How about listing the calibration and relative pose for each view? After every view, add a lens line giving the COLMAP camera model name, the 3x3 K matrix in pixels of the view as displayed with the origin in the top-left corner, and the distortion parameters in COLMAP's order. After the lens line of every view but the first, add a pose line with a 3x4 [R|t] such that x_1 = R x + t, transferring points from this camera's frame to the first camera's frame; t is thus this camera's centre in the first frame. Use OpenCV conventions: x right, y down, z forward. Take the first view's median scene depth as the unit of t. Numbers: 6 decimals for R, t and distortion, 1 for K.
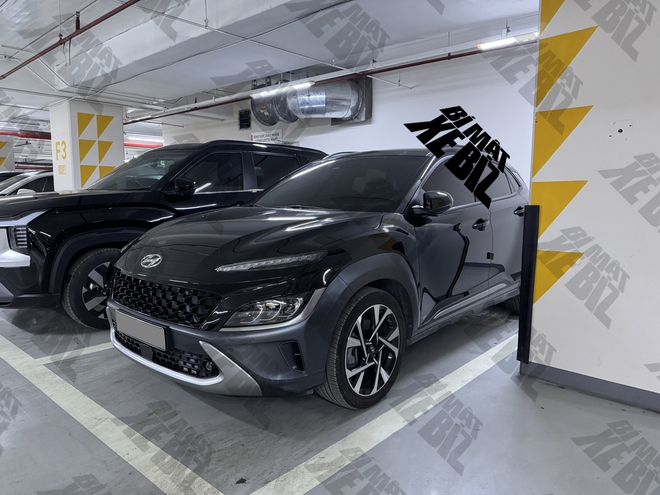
lens RADIAL K [[471.5, 0, 327.9], [0, 471.5, 243.5], [0, 0, 1]] dist [0.016529, -0.015002]
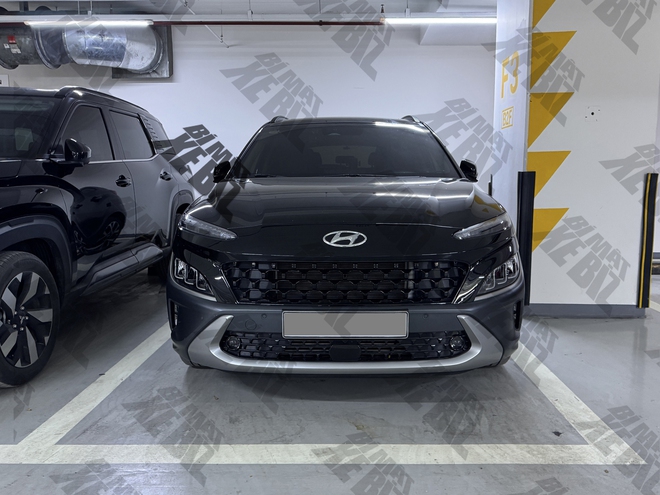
lens RADIAL K [[555.8, 0, 332.8], [0, 555.8, 243.6], [0, 0, 1]] dist [0.007016, -0.019050]
pose [[0.751181, -0.085481, 0.654538, -0.929247], [0.077446, 0.996144, 0.041213, 0.004594], [-0.655537, 0.019732, 0.754905, 0.288305]]
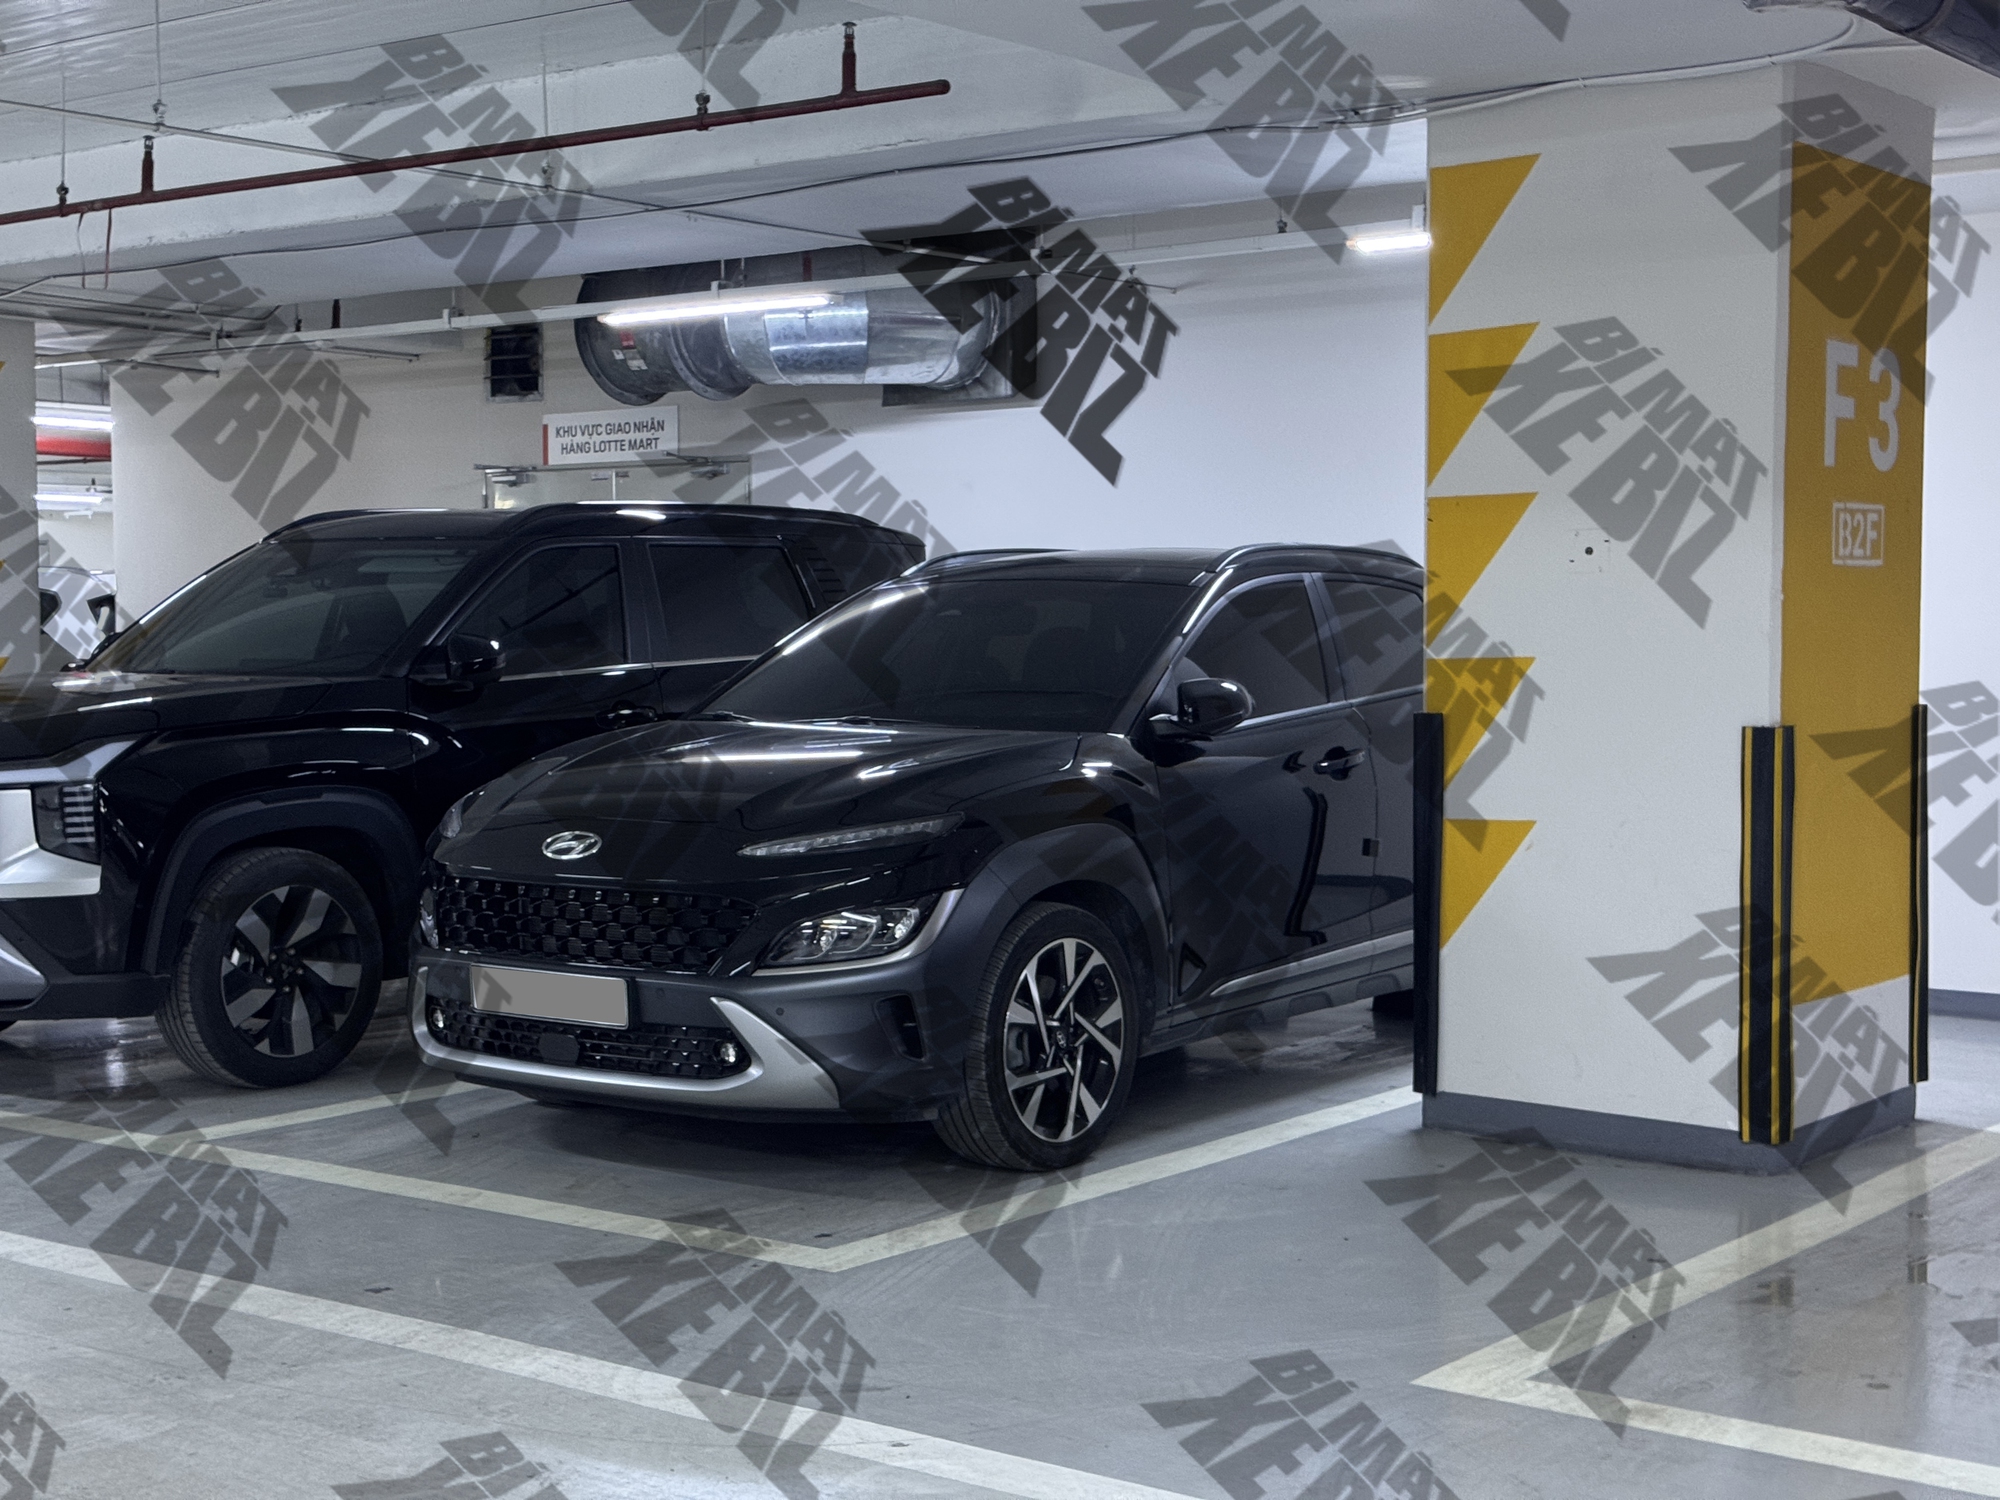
lens RADIAL K [[2806.9, 0, 998.5], [0, 2806.9, 746.1], [0, 0, 1]] dist [0.036972, 0.000000]
pose [[0.996464, -0.011127, 0.083280, -0.175452], [0.016346, 0.997927, -0.062251, 0.108096], [-0.082415, 0.063392, 0.994580, -1.584452]]
